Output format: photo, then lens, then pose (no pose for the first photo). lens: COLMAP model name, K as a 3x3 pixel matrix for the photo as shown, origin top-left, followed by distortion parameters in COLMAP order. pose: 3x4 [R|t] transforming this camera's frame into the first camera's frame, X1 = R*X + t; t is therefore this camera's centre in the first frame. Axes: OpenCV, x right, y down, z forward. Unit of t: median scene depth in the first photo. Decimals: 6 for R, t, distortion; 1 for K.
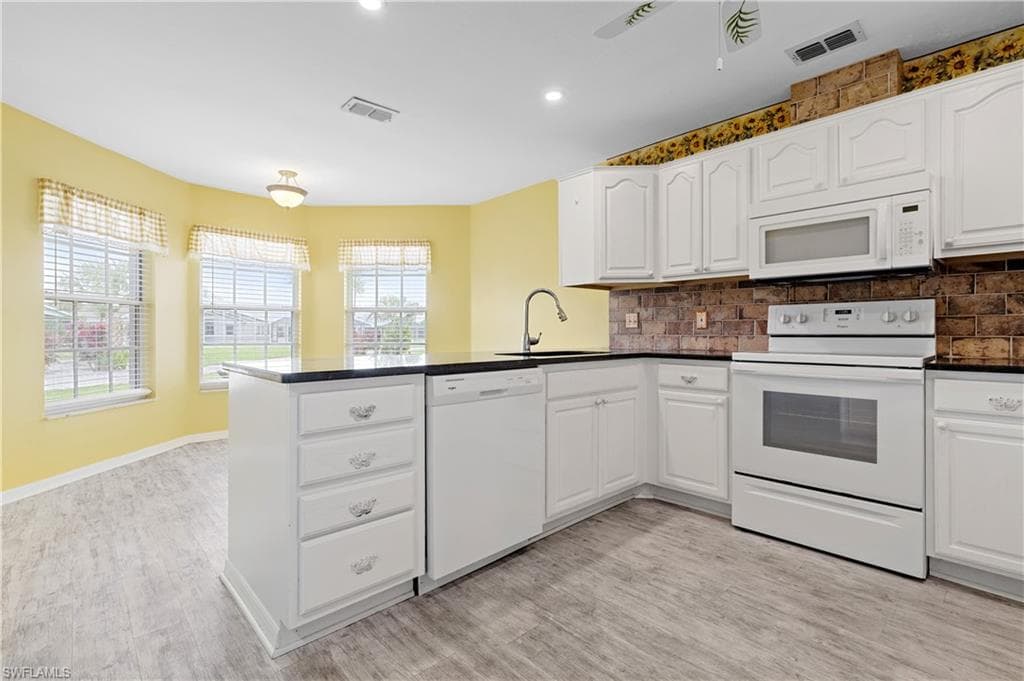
lens RADIAL K [[466.5, 0, 512.0], [0, 466.5, 340.5], [0, 0, 1]] dist [-0.009447, -0.000050]
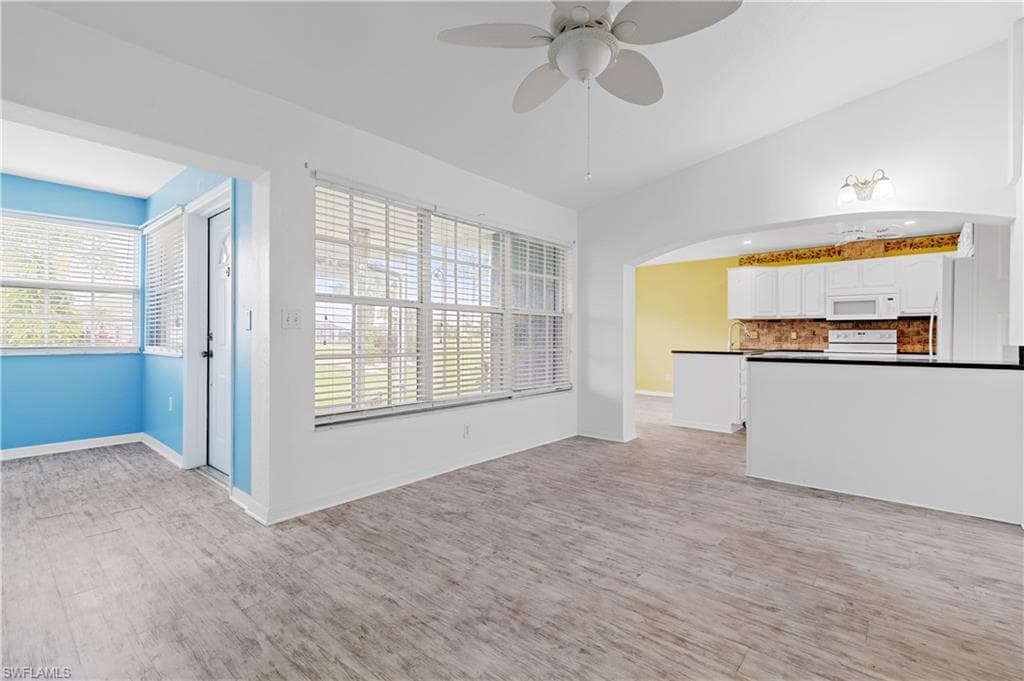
lens RADIAL K [[460.3, 0, 516.2], [0, 460.3, 342.3], [0, 0, 1]] dist [0.000815, -0.000170]
pose [[0.993785, 0.005707, 0.111174, -1.533823], [-0.004761, 0.999950, -0.008768, 0.018236], [-0.111219, 0.008185, 0.993762, -1.375972]]
